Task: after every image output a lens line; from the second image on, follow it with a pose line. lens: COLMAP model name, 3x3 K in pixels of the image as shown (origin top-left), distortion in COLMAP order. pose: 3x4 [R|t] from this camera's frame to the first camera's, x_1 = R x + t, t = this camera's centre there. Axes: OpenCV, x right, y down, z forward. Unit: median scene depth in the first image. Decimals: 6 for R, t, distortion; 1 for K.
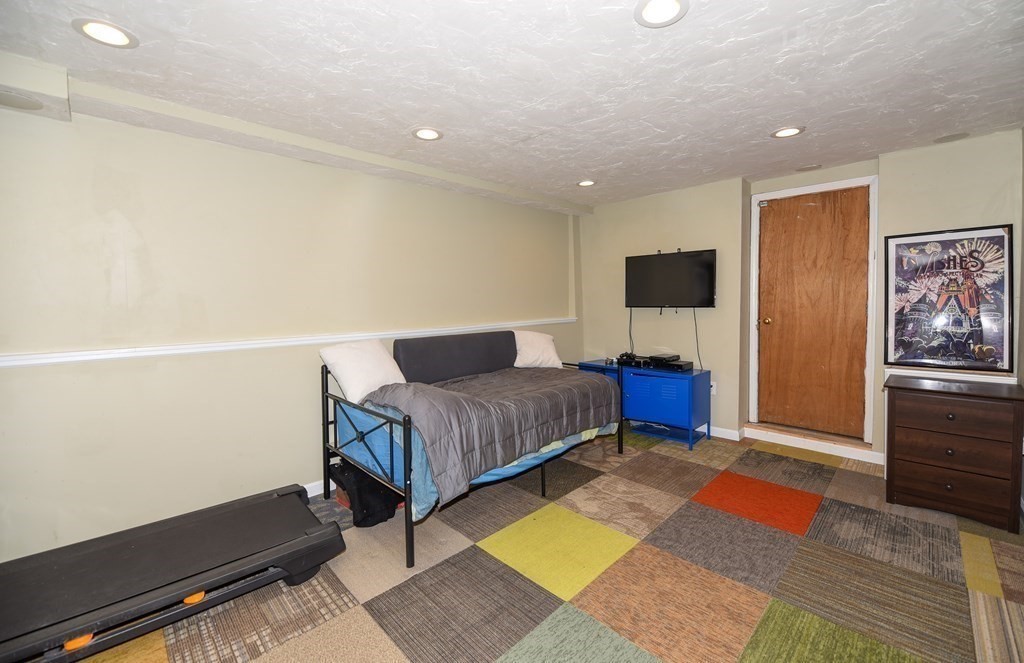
lens RADIAL K [[405.6, 0, 512.0], [0, 405.6, 331.5], [0, 0, 1]] dist [-0.001211, -0.000116]
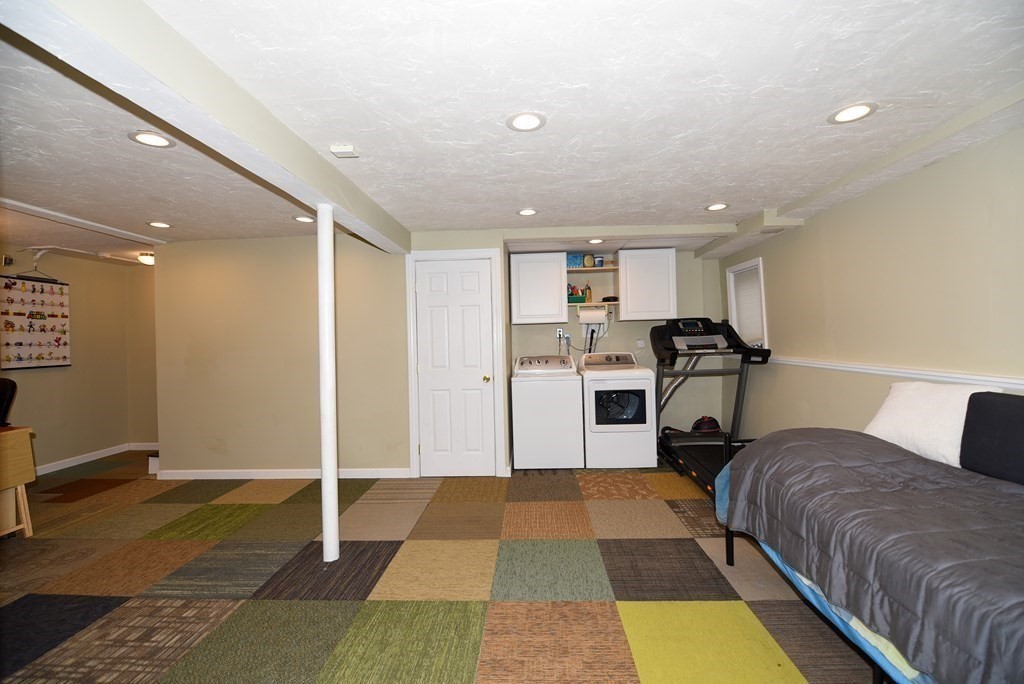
lens RADIAL K [[412.0, 0, 512.0], [0, 412.0, 342.0], [0, 0, 1]] dist [-0.022300, -0.000319]
pose [[-0.729551, 0.039277, -0.682797, 0.520039], [-0.014727, 0.997216, 0.073099, -0.062373], [0.683768, 0.063385, -0.726942, 0.754049]]
